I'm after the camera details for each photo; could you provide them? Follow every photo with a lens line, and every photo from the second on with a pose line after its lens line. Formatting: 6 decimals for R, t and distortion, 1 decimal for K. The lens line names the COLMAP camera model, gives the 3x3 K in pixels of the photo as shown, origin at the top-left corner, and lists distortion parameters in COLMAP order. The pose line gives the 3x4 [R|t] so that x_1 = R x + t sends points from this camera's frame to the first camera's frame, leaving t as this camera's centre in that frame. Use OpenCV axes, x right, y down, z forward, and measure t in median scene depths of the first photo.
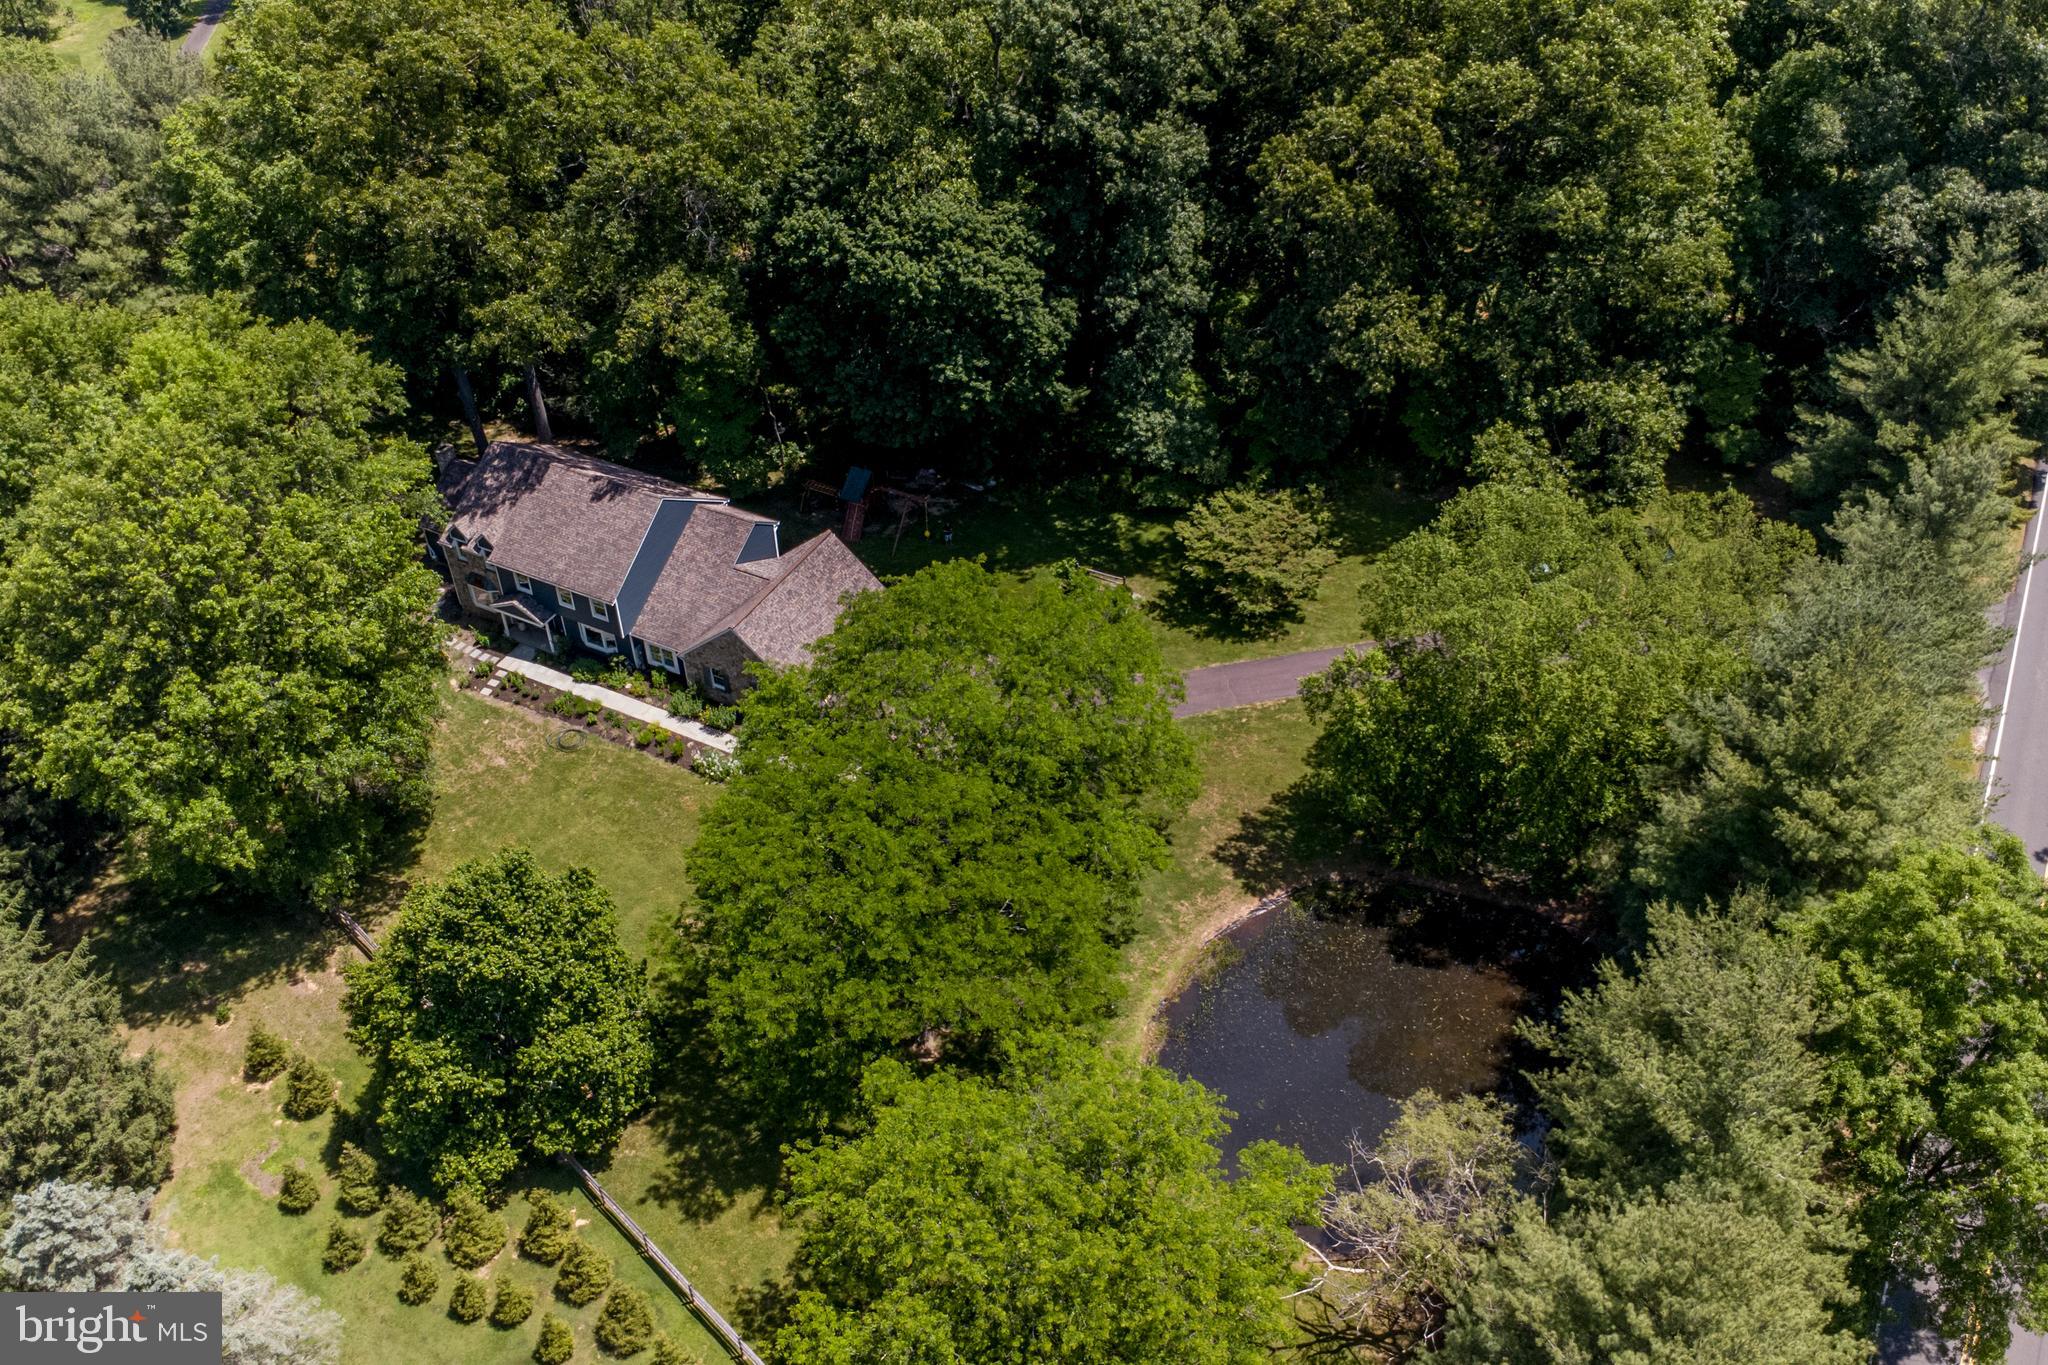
lens RADIAL K [[1658.0, 0, 1024.0], [0, 1658.0, 682.5], [0, 0, 1]] dist [0.048225, -0.062716]
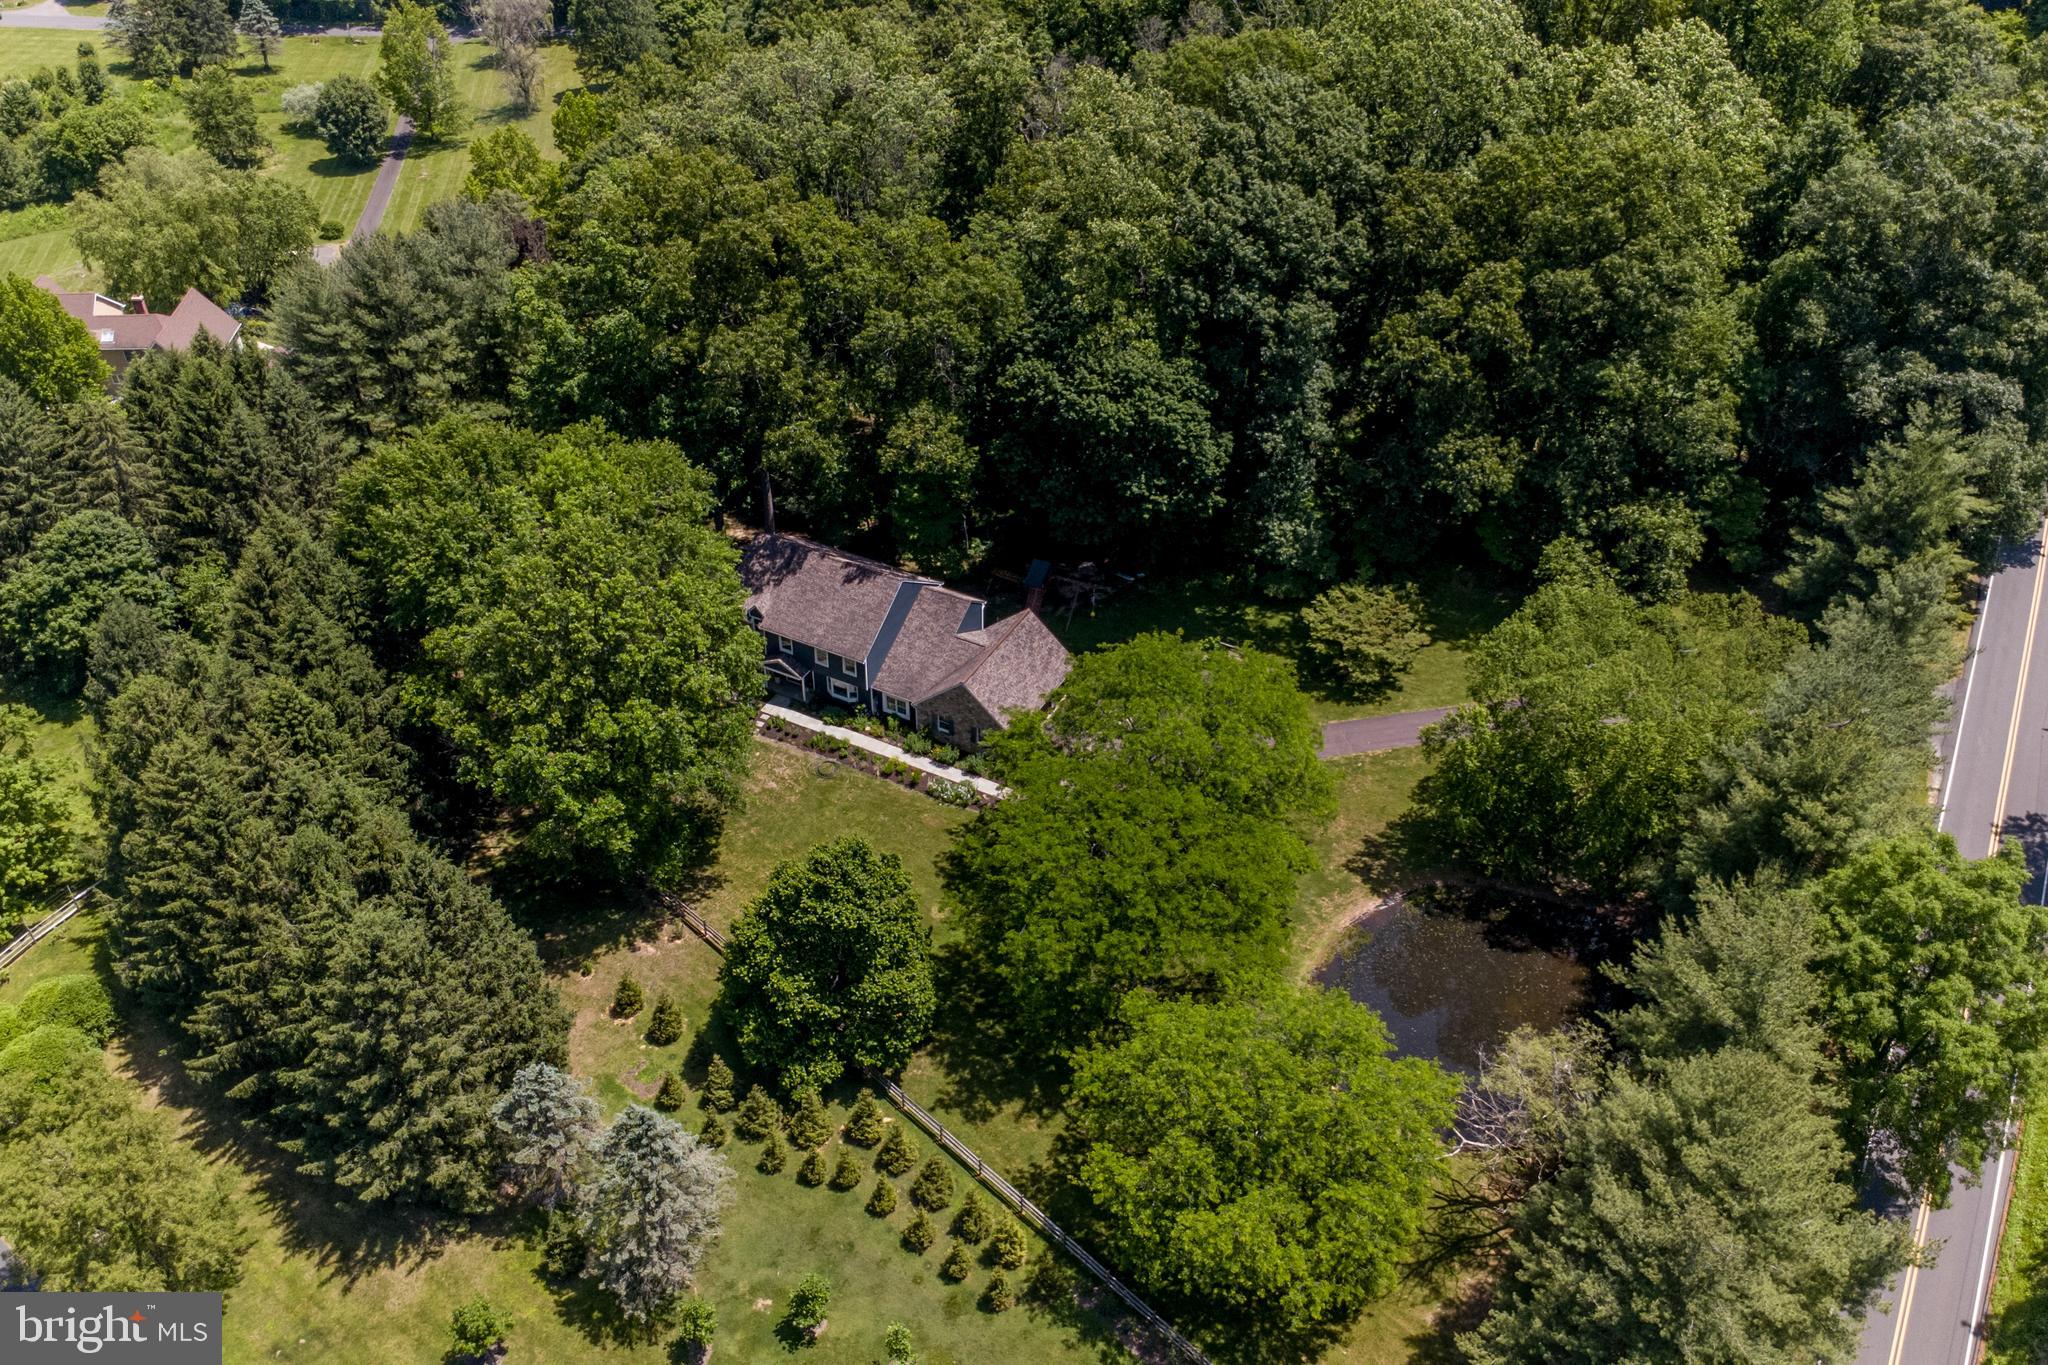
lens RADIAL K [[1663.8, 0, 1024.0], [0, 1663.8, 682.5], [0, 0, 1]] dist [0.008609, 0.012567]
pose [[0.999723, 0.022479, 0.006913, -0.140357], [-0.022067, 0.998250, -0.054858, 0.036621], [-0.008134, 0.054690, 0.998470, -0.281610]]
